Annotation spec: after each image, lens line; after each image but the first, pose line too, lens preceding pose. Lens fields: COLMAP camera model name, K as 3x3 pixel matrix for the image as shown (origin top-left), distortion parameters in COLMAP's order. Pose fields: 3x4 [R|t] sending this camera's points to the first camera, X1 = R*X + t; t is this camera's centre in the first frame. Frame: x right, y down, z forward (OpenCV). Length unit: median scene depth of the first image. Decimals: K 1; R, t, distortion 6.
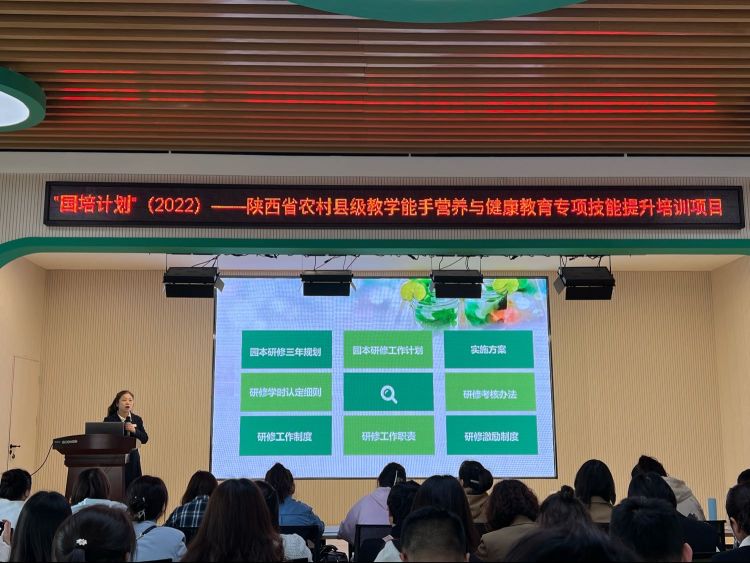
lens RADIAL K [[837.7, 0, 378.7], [0, 837.7, 291.6], [0, 0, 1]] dist [0.053363, 0.000000]
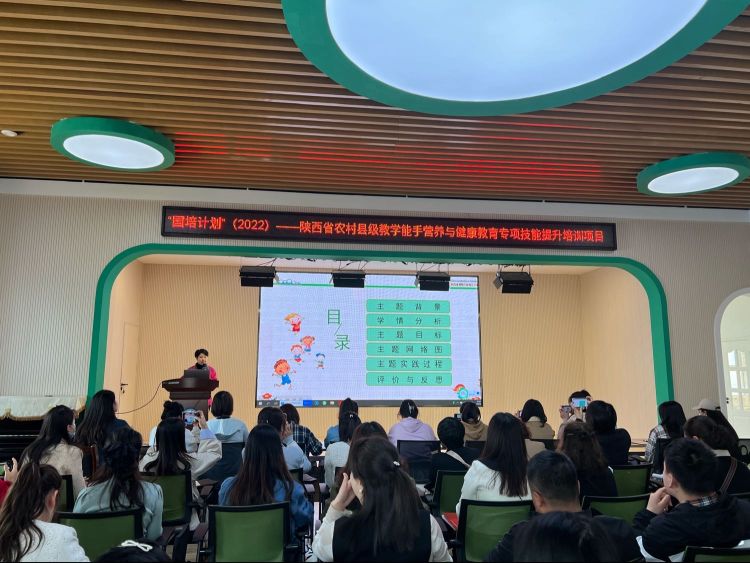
lens RADIAL K [[557.3, 0, 378.9], [0, 557.3, 283.2], [0, 0, 1]] dist [0.053396, -0.044147]
pose [[0.995948, 0.021596, 0.087299, -0.100183], [-0.022019, 0.999750, 0.003887, -0.007773], [-0.087193, -0.005793, 0.996175, -0.006868]]
